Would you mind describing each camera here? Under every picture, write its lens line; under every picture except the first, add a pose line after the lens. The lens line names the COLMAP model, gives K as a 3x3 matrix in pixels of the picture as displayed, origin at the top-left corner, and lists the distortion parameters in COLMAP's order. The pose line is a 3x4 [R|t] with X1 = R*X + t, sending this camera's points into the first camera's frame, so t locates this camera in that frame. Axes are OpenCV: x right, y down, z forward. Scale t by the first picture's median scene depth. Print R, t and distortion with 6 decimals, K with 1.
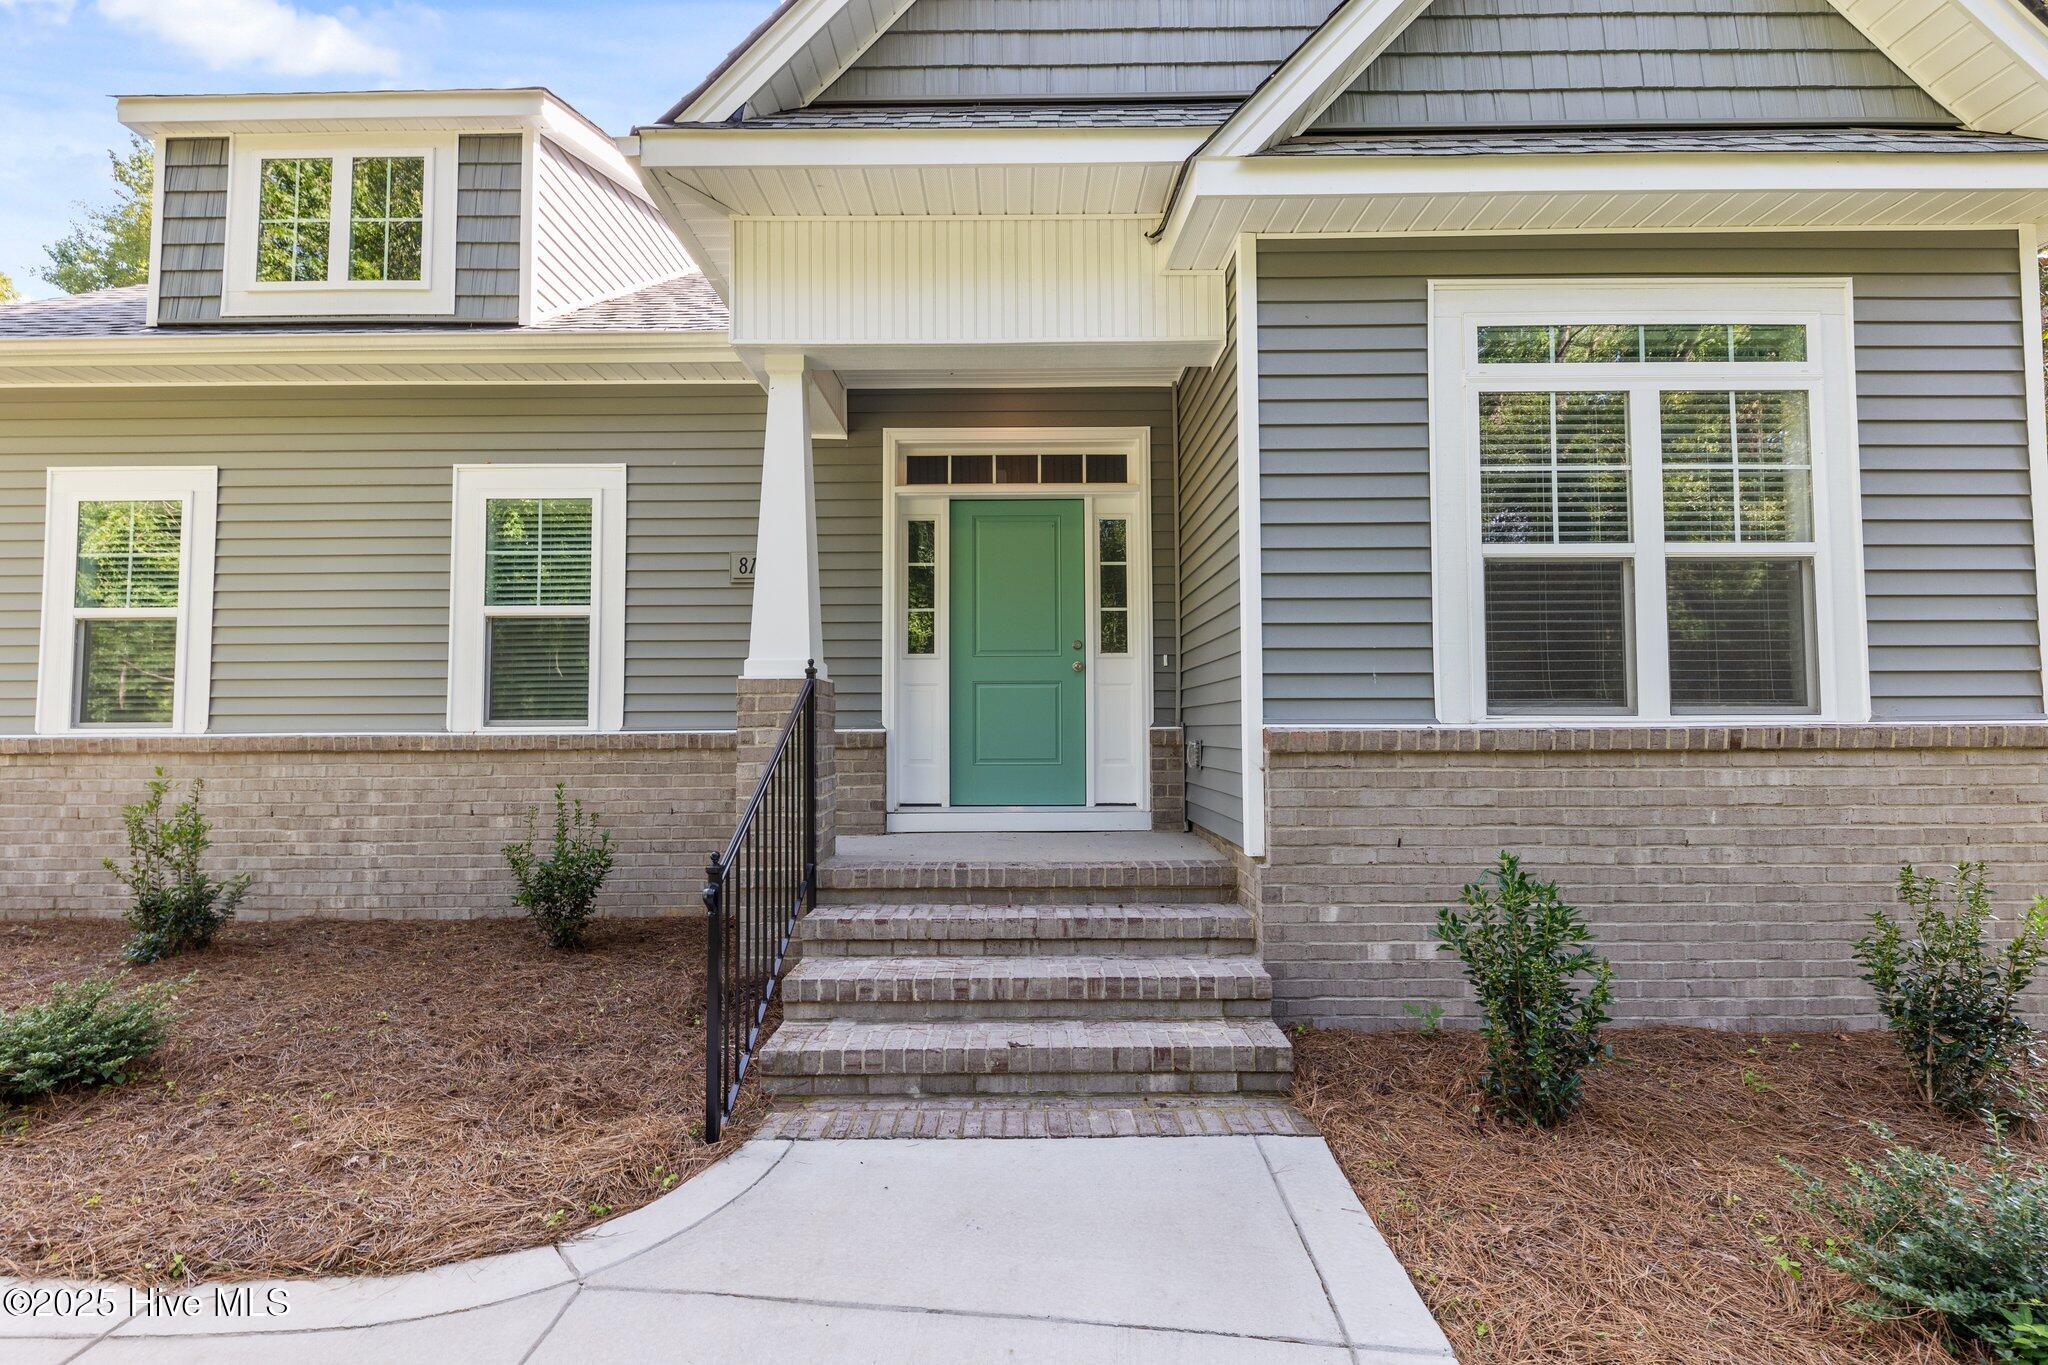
lens RADIAL K [[878.9, 0, 1024.0], [0, 878.9, 682.5], [0, 0, 1]] dist [0.016292, -0.008741]
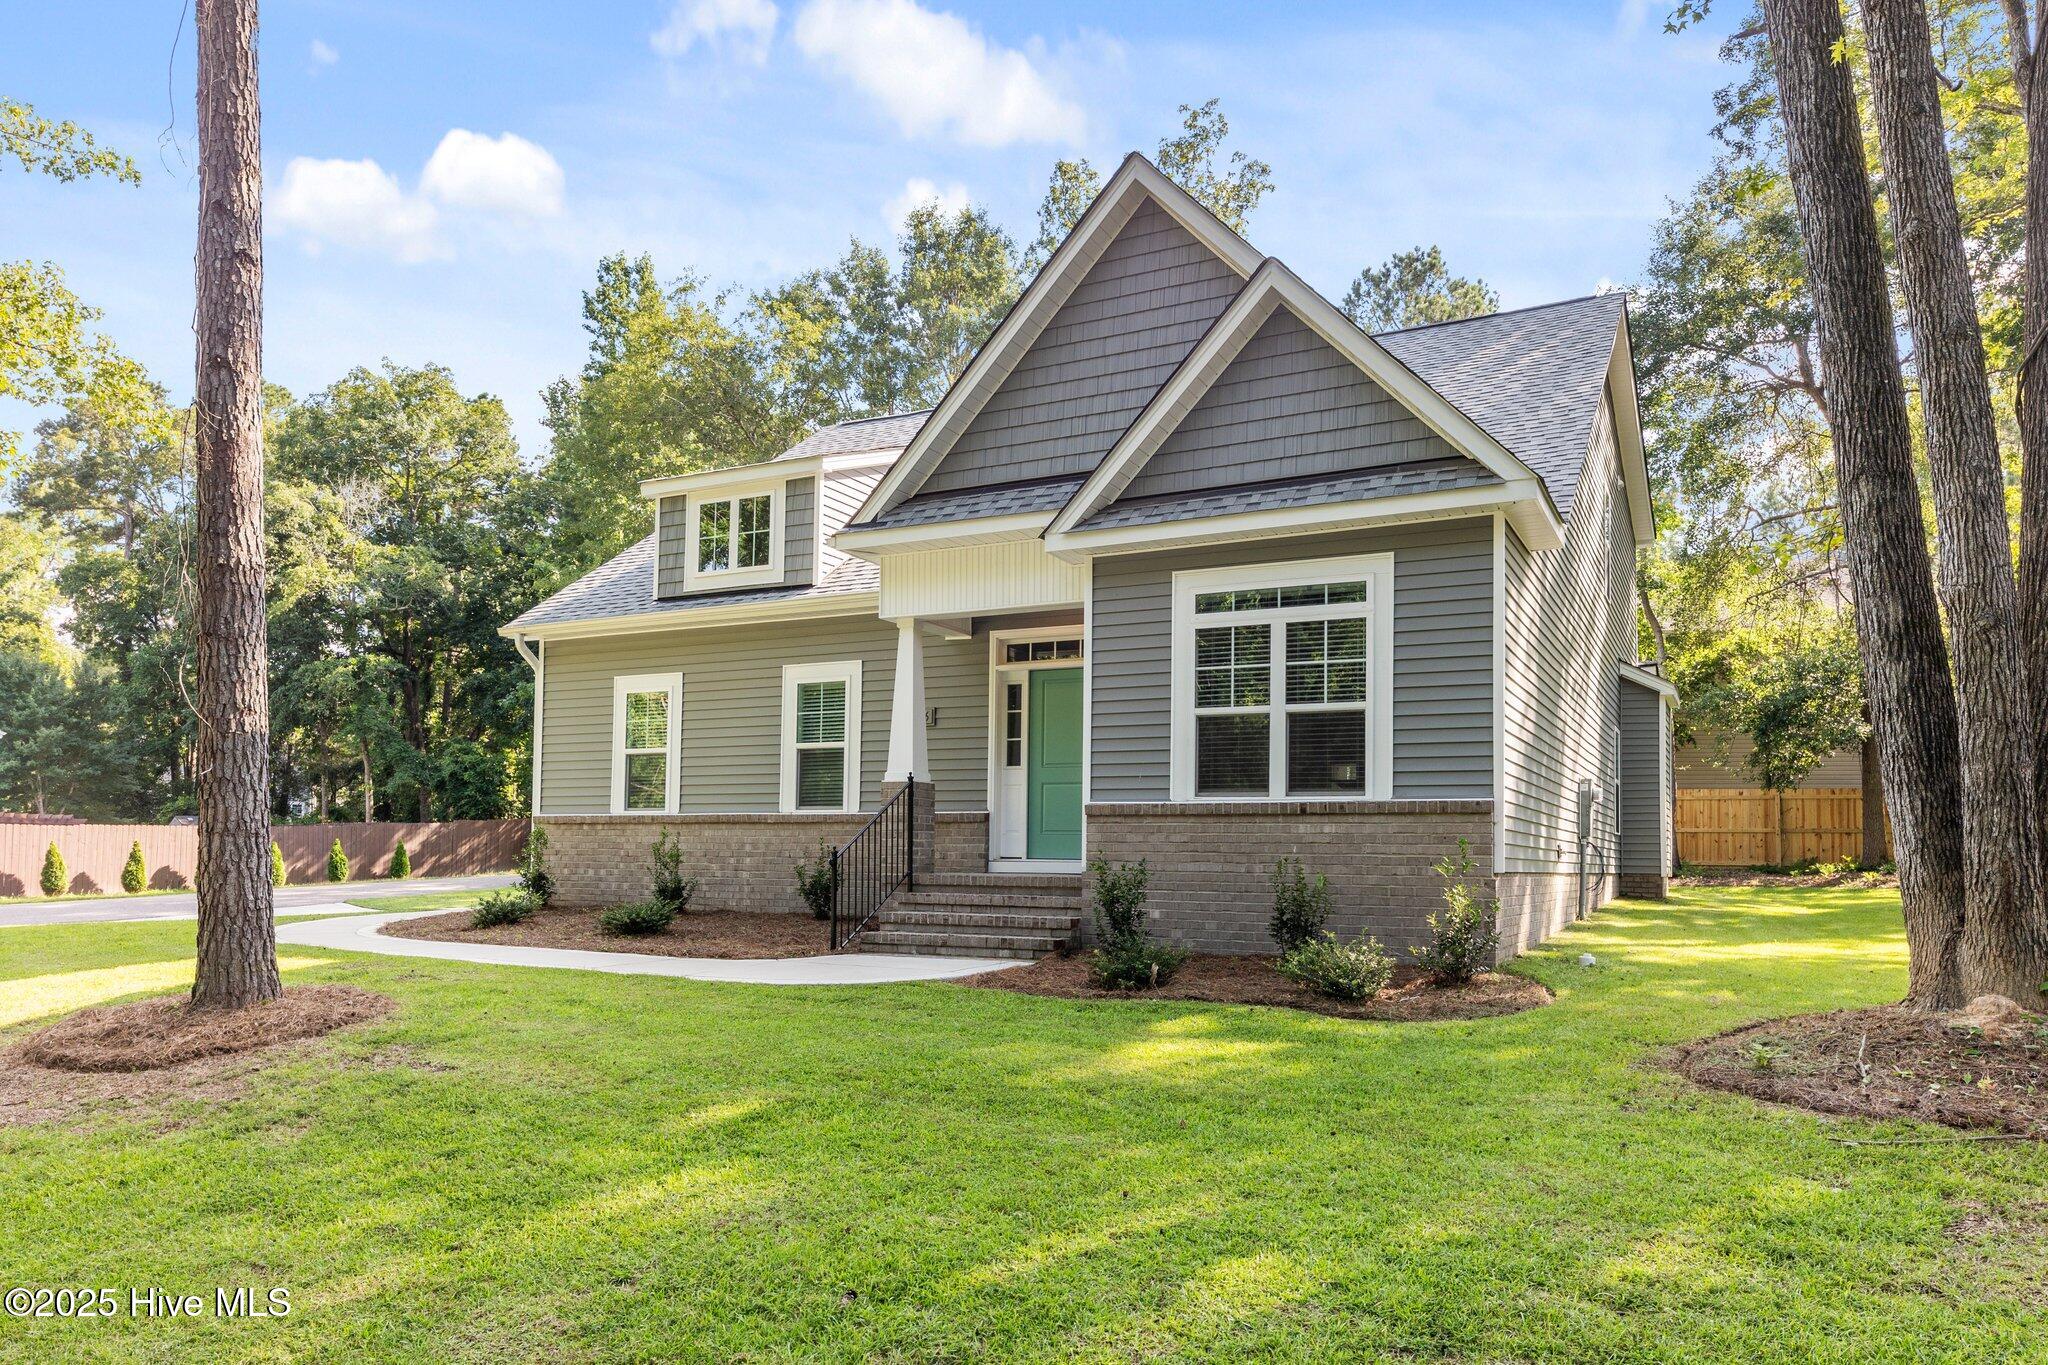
lens RADIAL K [[1429.0, 0, 1031.2], [0, 1429.0, 776.2], [0, 0, 1]] dist [0.001418, 0.000111]
pose [[0.887302, -0.010763, -0.461063, 1.596638], [0.005135, 0.999896, -0.013459, 0.031197], [0.461160, 0.009575, 0.887265, -1.884430]]
